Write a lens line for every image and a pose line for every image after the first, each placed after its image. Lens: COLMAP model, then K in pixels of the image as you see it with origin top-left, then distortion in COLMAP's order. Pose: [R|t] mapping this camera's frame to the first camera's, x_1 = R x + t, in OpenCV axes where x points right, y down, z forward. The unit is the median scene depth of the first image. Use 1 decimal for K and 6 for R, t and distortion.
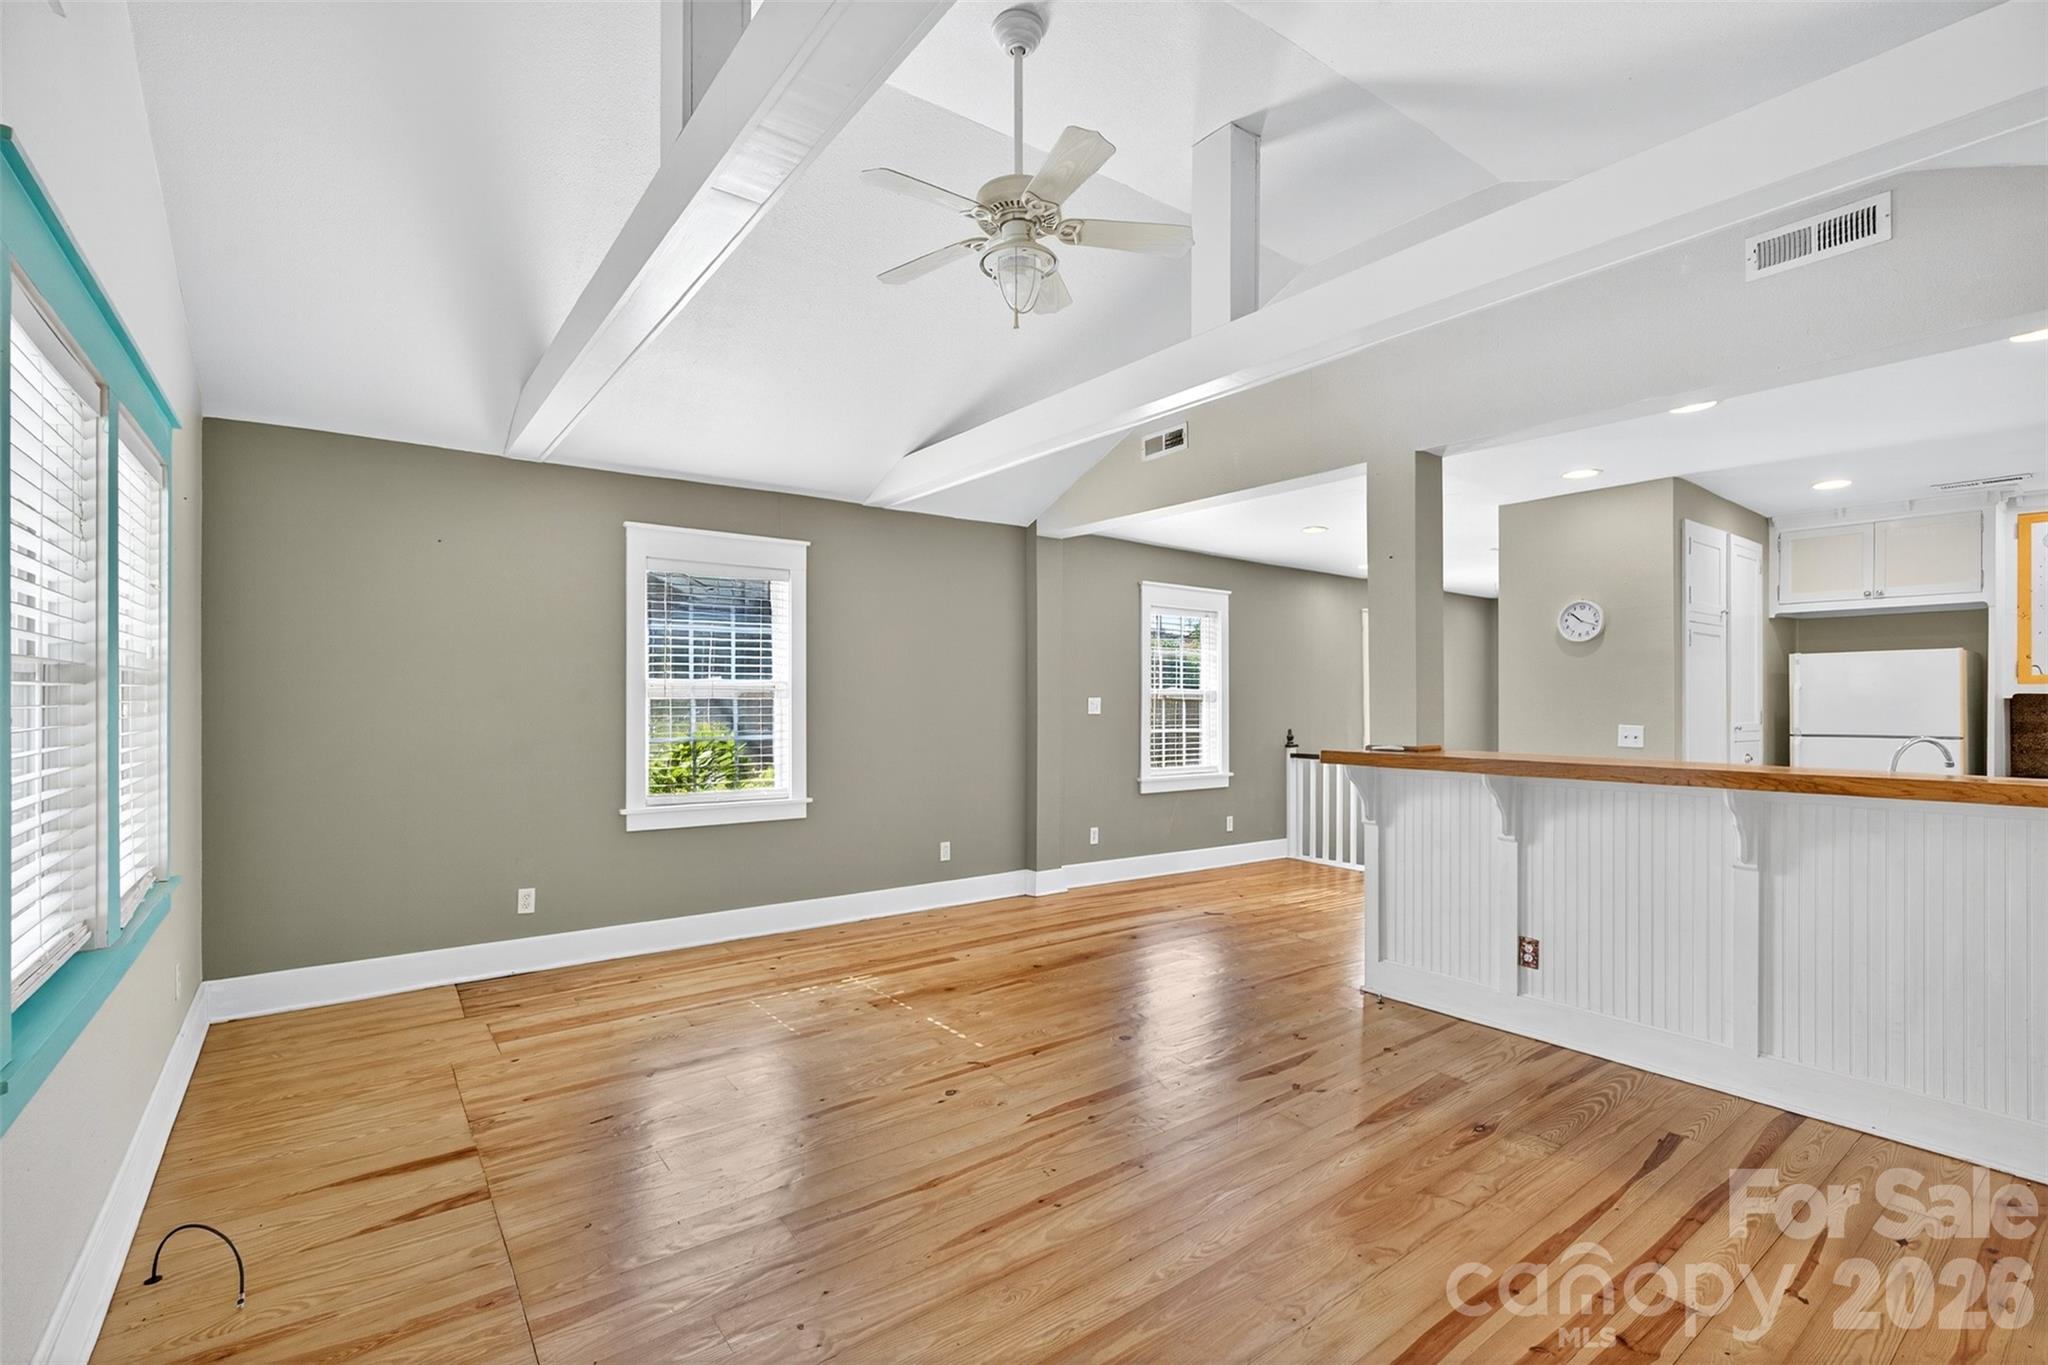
lens RADIAL K [[915.7, 0, 1014.4], [0, 915.7, 696.9], [0, 0, 1]] dist [-0.013630, 0.004222]
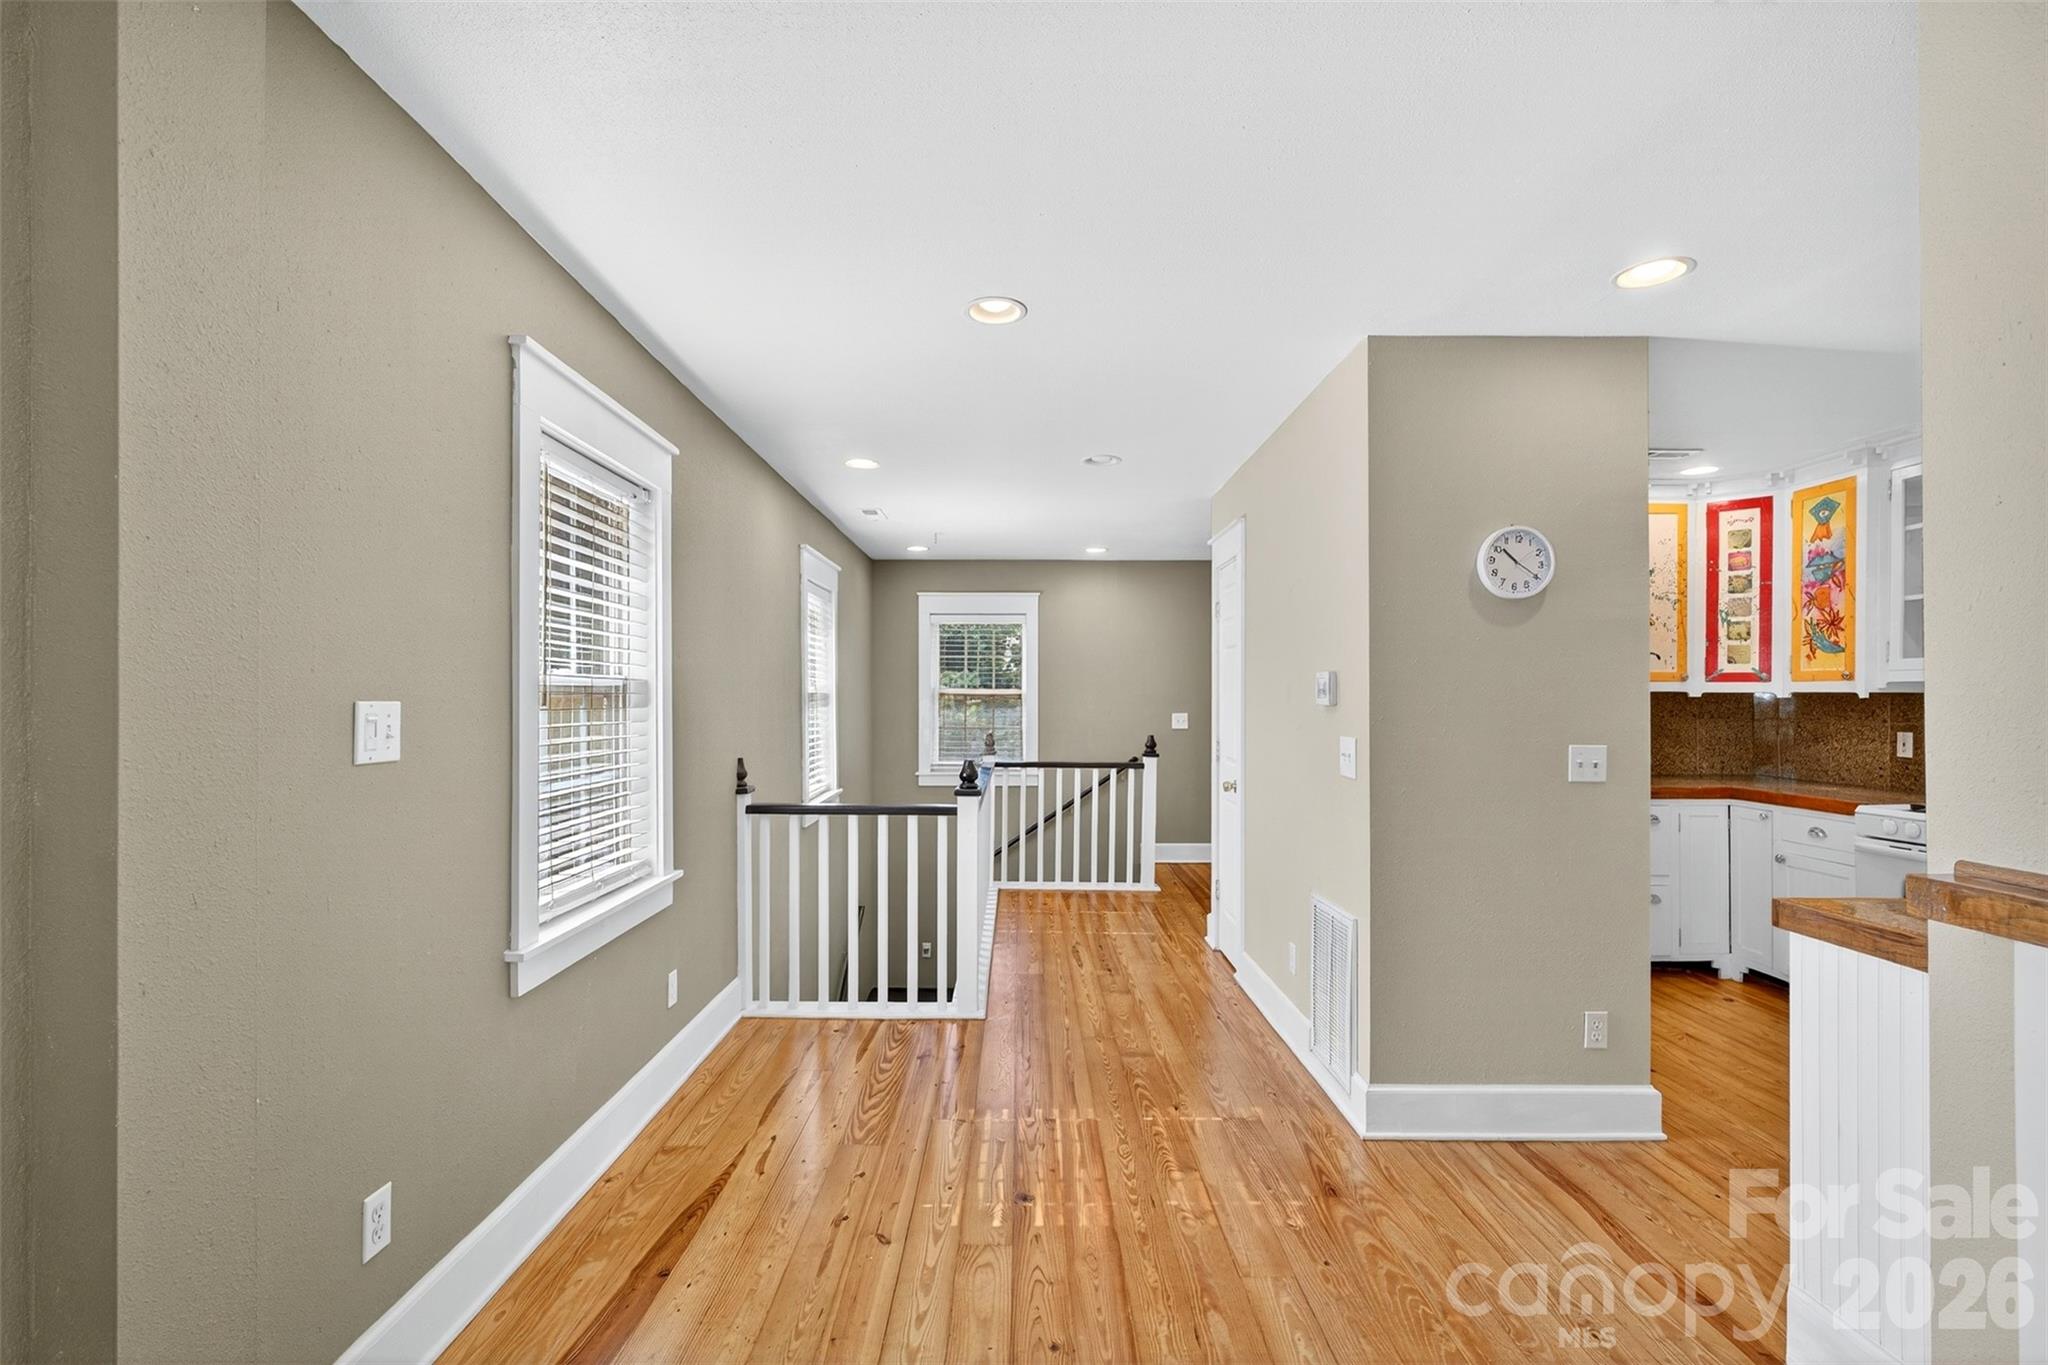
lens RADIAL K [[915.7, 0, 1019.2], [0, 915.7, 689.6], [0, 0, 1]] dist [-0.013630, 0.004222]
pose [[0.599548, 0.000699, 0.800338, -0.016721], [-0.002463, 0.999996, 0.000972, -0.004765], [-0.800335, -0.002554, 0.599548, 0.960176]]
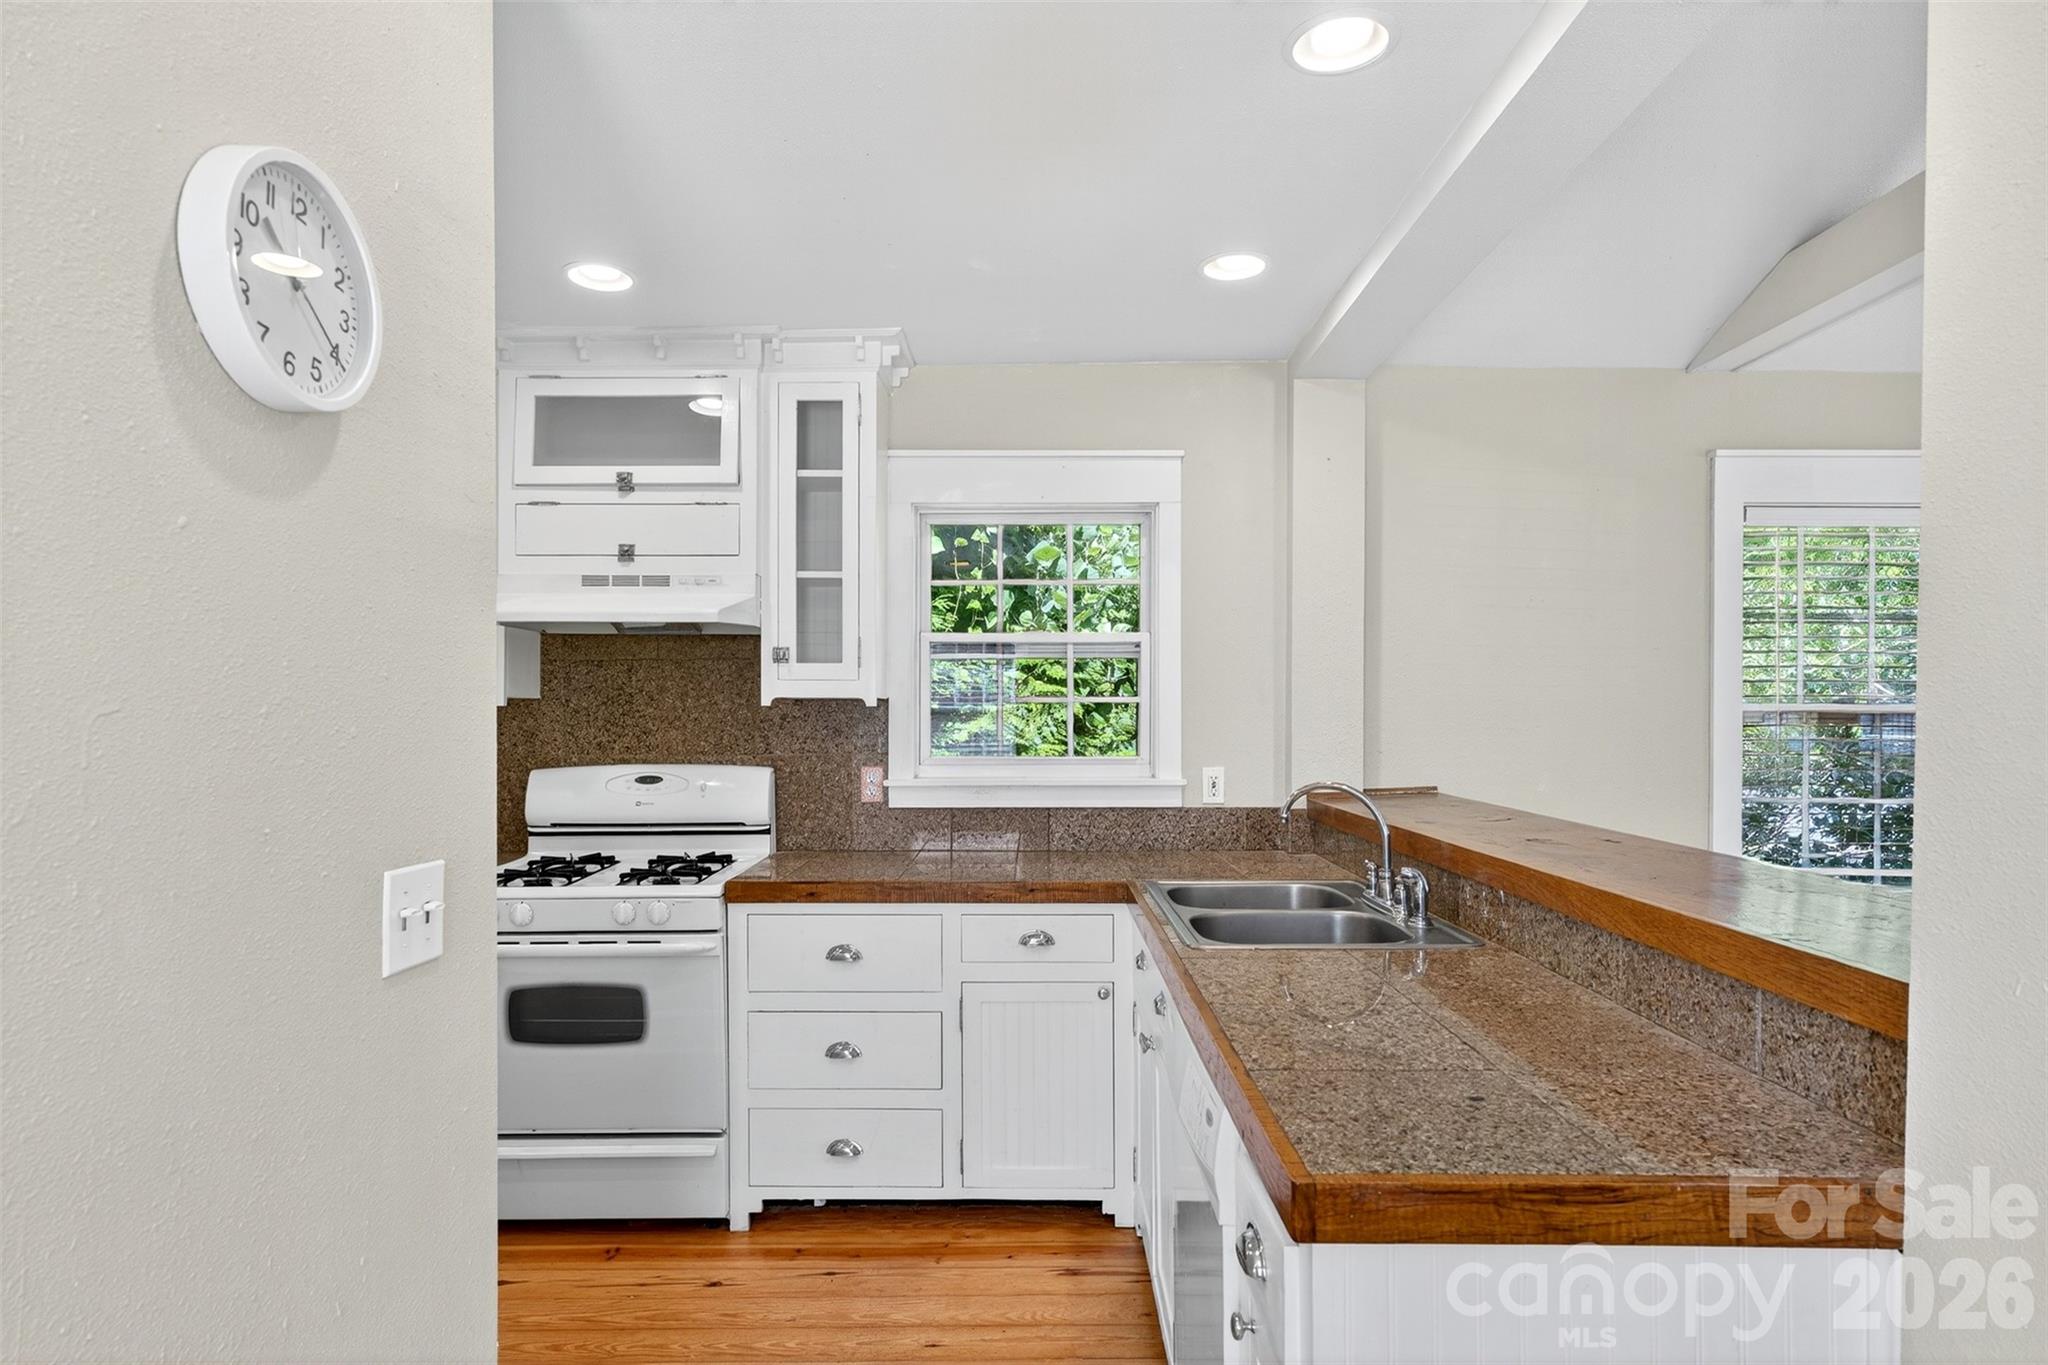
lens RADIAL K [[1113.7, 0, 1011.8], [0, 1113.7, 717.2], [0, 0, 1]] dist [0.007544, 0.000240]
pose [[-0.789234, -0.007954, 0.614041, 0.412469], [-0.006183, 0.999968, 0.005005, -0.006026], [-0.614062, 0.000153, -0.789258, 1.143618]]
